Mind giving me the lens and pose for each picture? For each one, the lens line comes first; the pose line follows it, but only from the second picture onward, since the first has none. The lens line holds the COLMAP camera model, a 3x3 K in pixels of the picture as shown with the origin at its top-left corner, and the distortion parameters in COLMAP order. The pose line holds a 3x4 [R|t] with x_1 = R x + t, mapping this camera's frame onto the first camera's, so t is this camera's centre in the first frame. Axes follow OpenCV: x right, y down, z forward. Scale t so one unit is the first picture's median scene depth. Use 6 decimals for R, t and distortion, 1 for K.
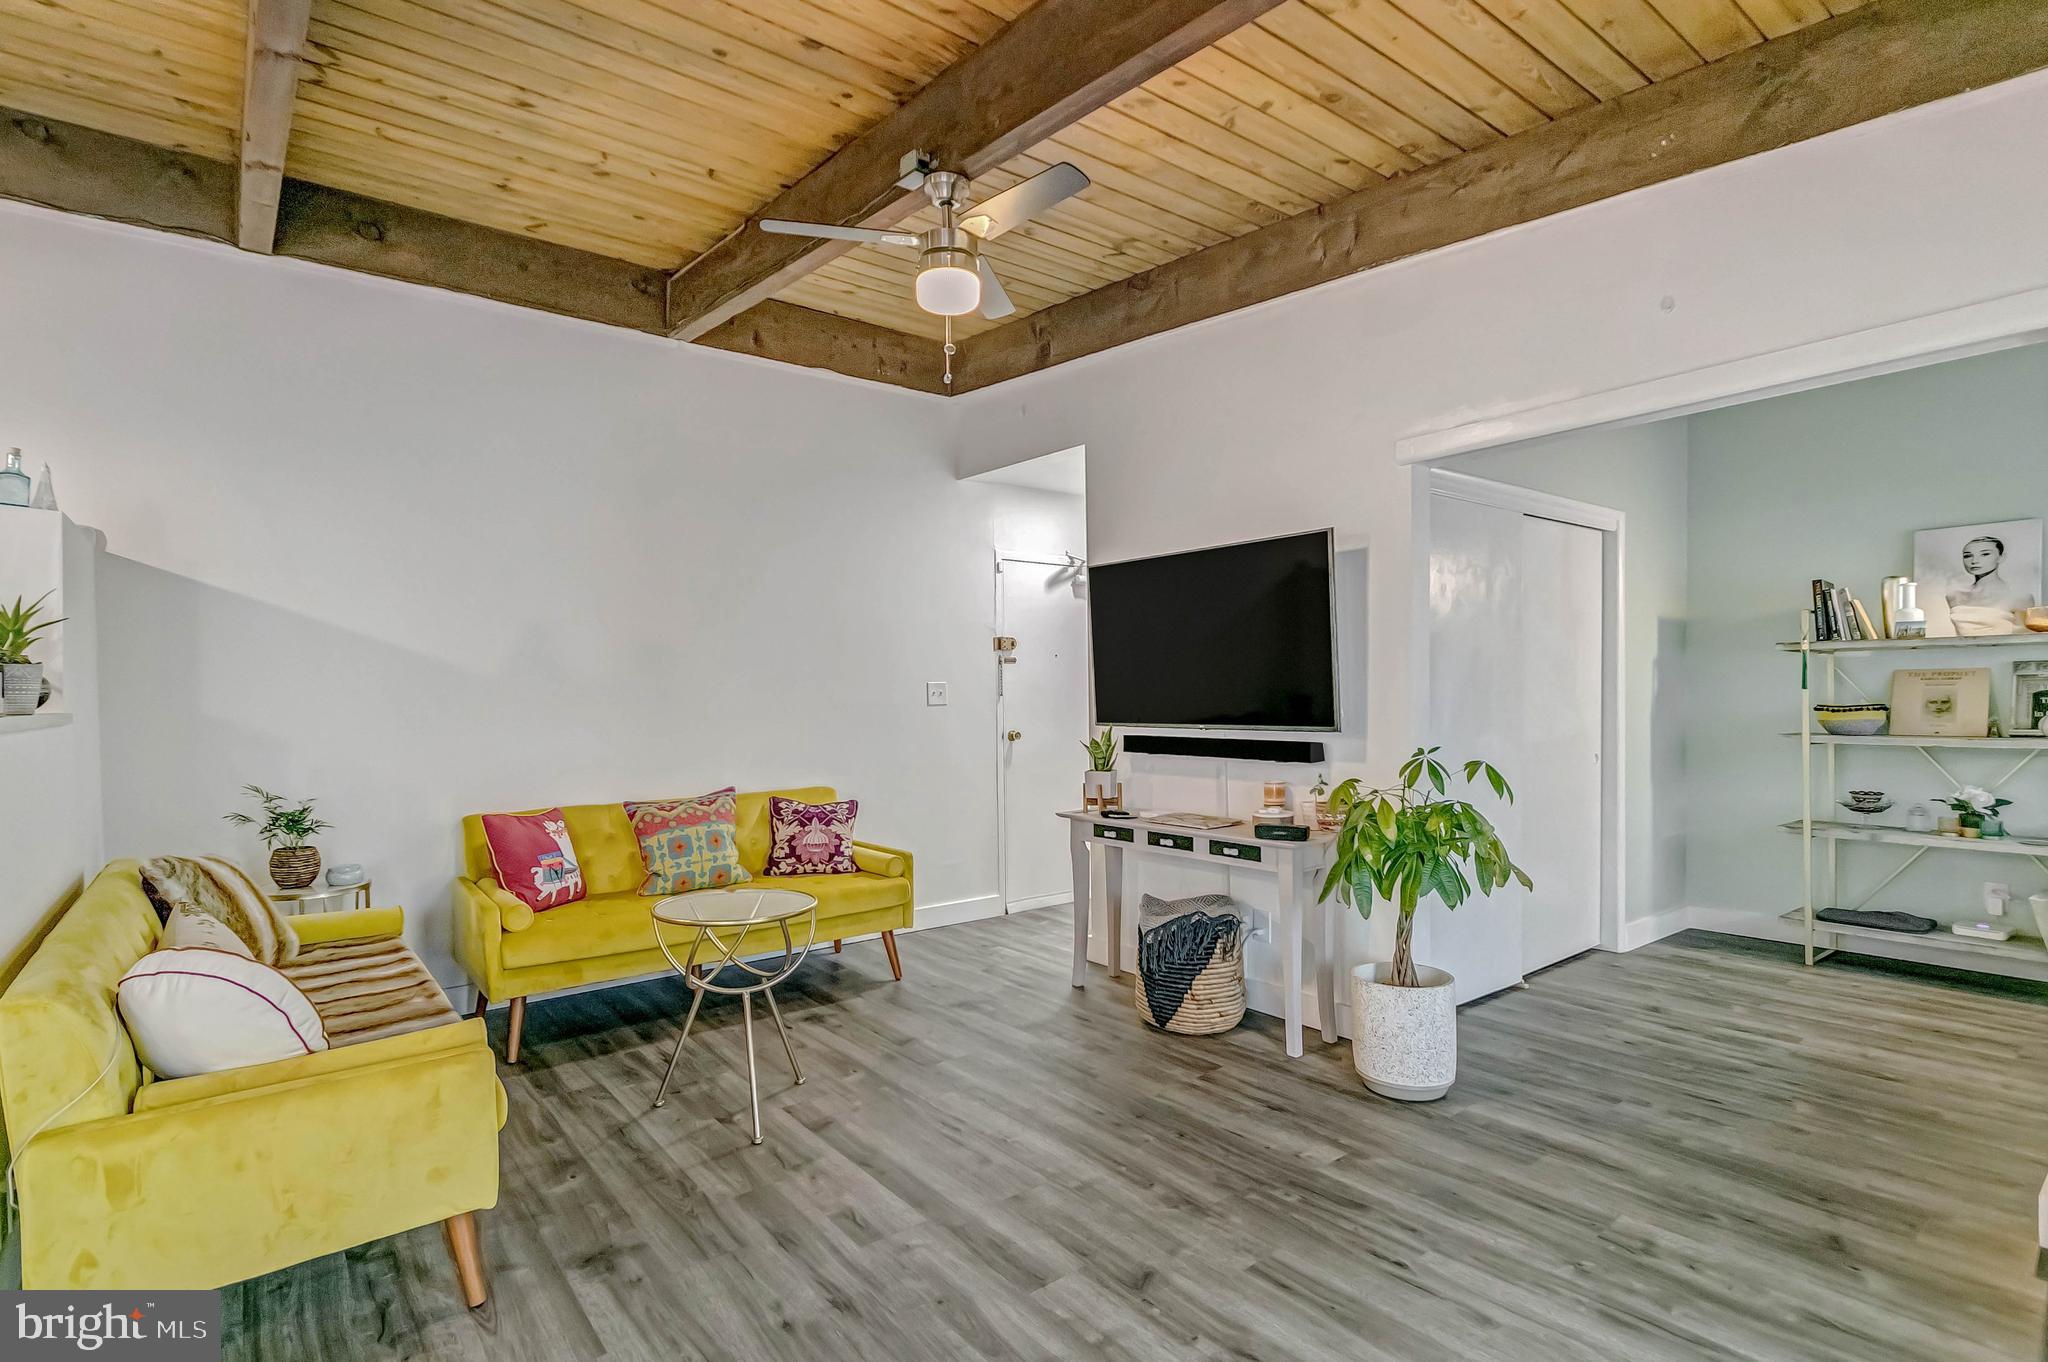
lens RADIAL K [[966.5, 0, 1004.0], [0, 966.5, 710.6], [0, 0, 1]] dist [0.009981, -0.006209]
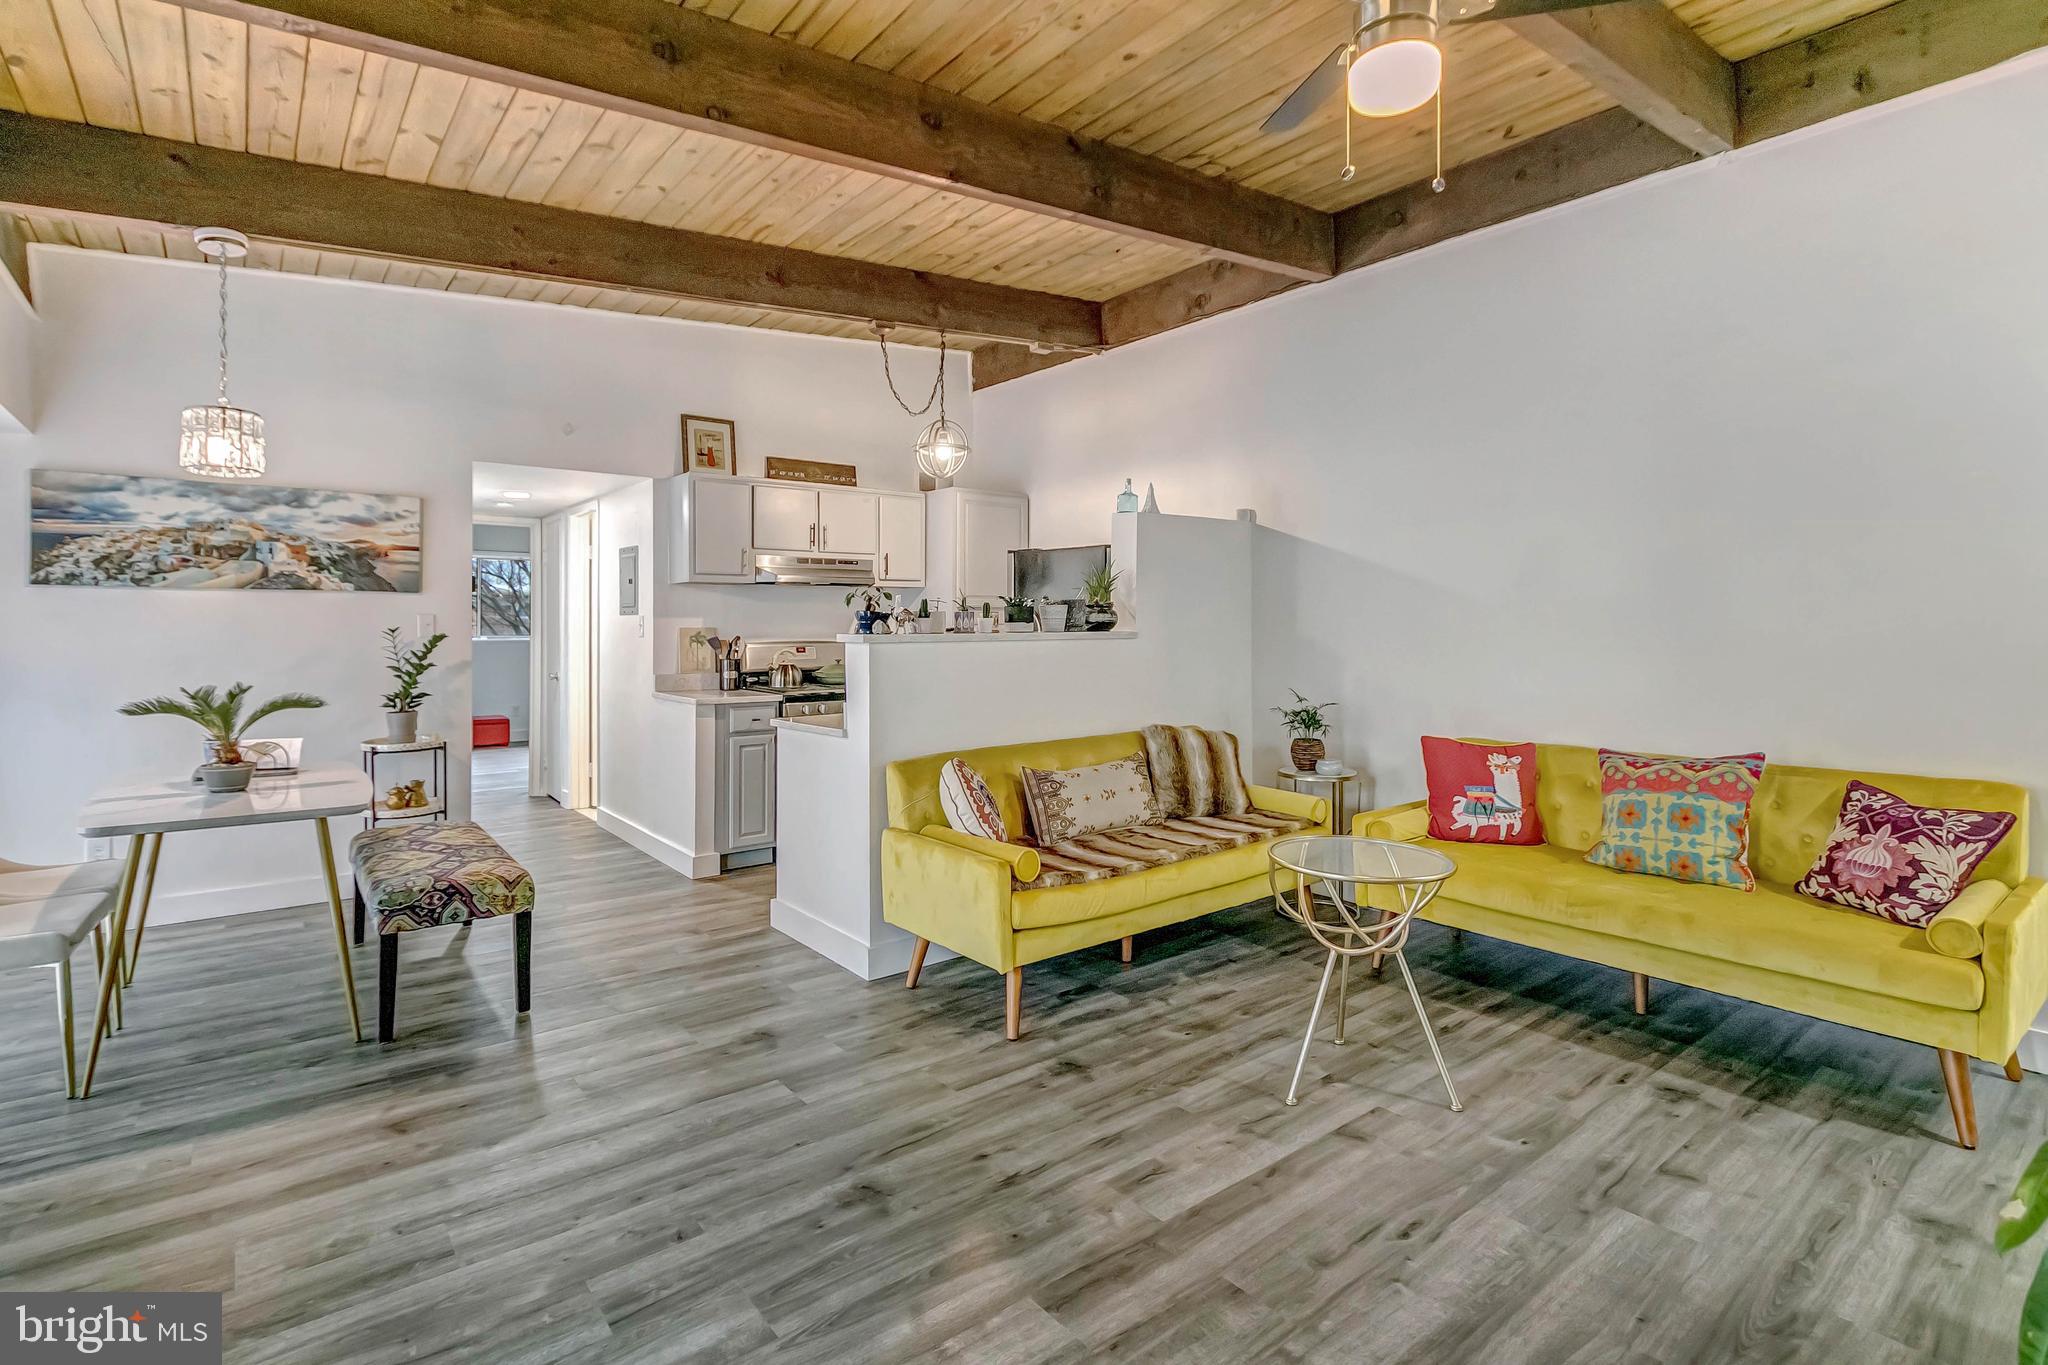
lens RADIAL K [[966.5, 0, 997.5], [0, 966.5, 621.6], [0, 0, 1]] dist [0.009981, -0.006209]
pose [[0.019942, 0.010306, -0.999748, 0.460470], [-0.014804, 0.999840, 0.010011, -0.017621], [0.999692, 0.014600, 0.020091, 0.475025]]
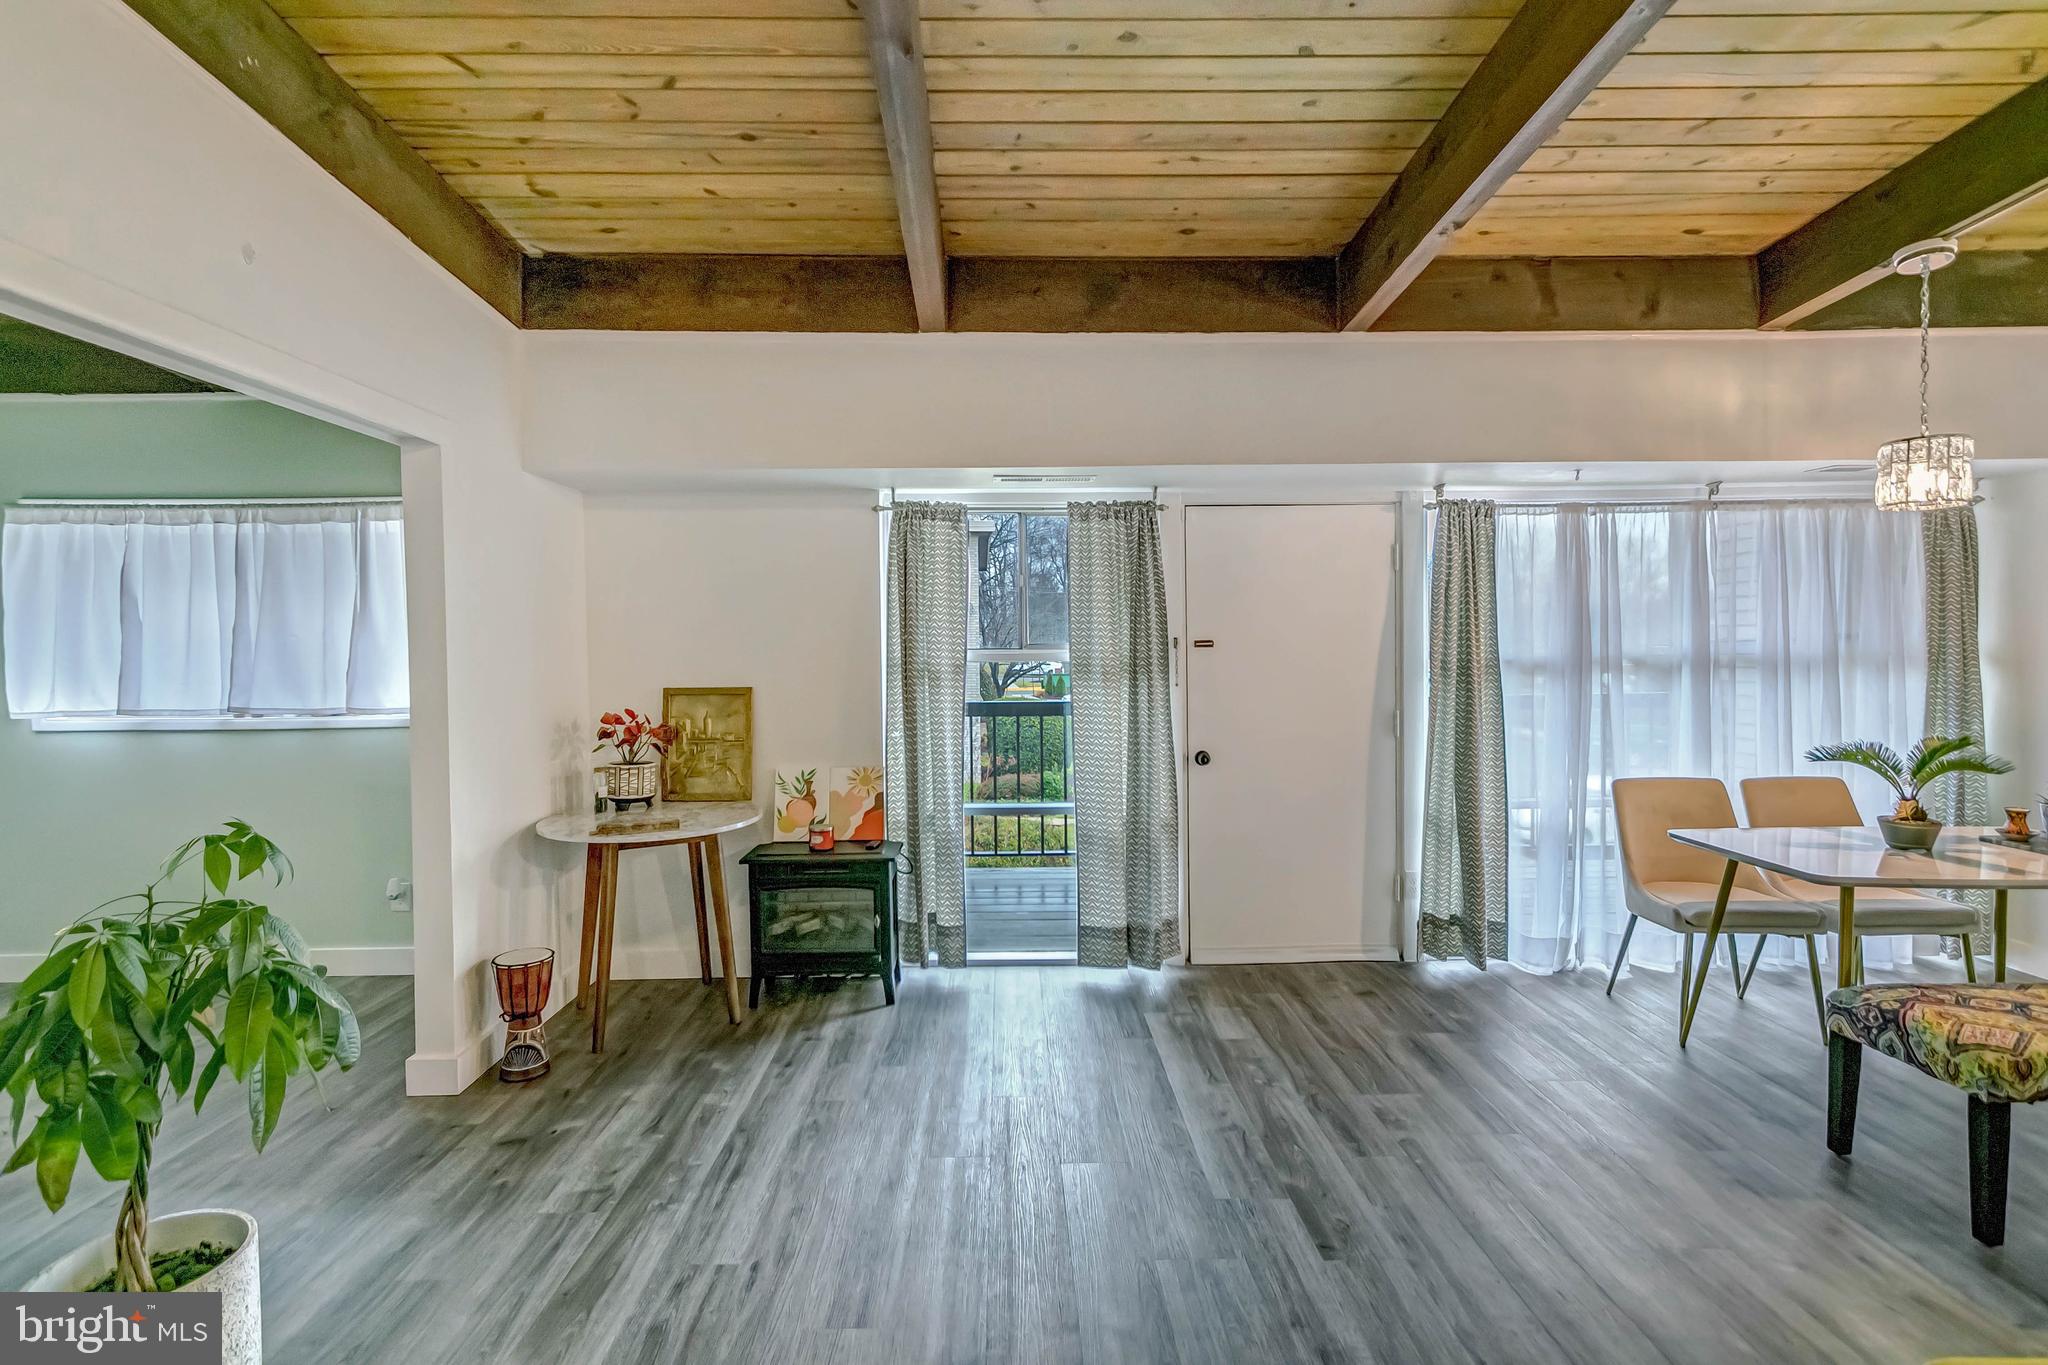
lens RADIAL K [[966.5, 0, 990.6], [0, 966.5, 679.5], [0, 0, 1]] dist [0.009981, -0.006209]
pose [[-0.804284, 0.004770, 0.594226, -0.224357], [0.031604, 0.998896, 0.034759, -0.040815], [-0.593405, 0.046736, -0.803546, 0.879719]]
